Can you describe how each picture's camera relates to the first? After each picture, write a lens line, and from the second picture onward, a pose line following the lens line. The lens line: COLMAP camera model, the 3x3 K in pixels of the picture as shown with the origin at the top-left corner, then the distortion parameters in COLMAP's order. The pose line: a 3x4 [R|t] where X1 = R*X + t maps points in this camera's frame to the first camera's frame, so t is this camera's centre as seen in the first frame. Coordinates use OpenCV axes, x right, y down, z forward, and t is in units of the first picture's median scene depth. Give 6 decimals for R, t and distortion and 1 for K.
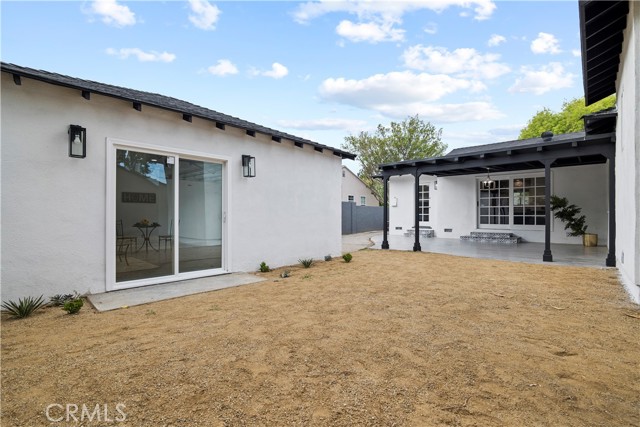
lens RADIAL K [[299.6, 0, 320.7], [0, 299.6, 212.2], [0, 0, 1]] dist [-0.033071, 0.009847]
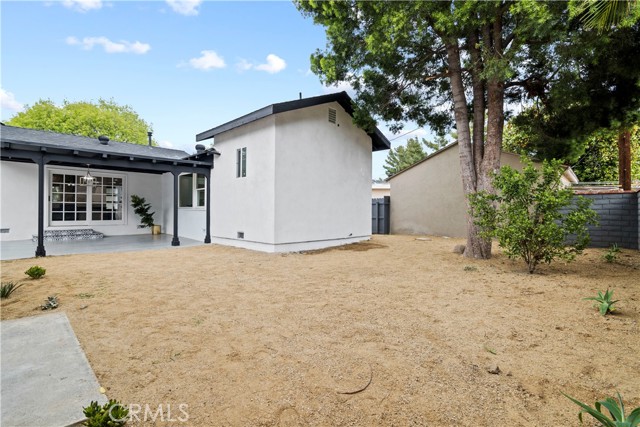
lens RADIAL K [[299.6, 0, 320.7], [0, 299.6, 212.2], [0, 0, 1]] dist [-0.033071, 0.009847]
pose [[0.015461, -0.005644, 0.999865, -0.438405], [-0.014019, 0.999885, 0.005861, -0.005395], [-0.999782, -0.014107, 0.015380, 0.219776]]
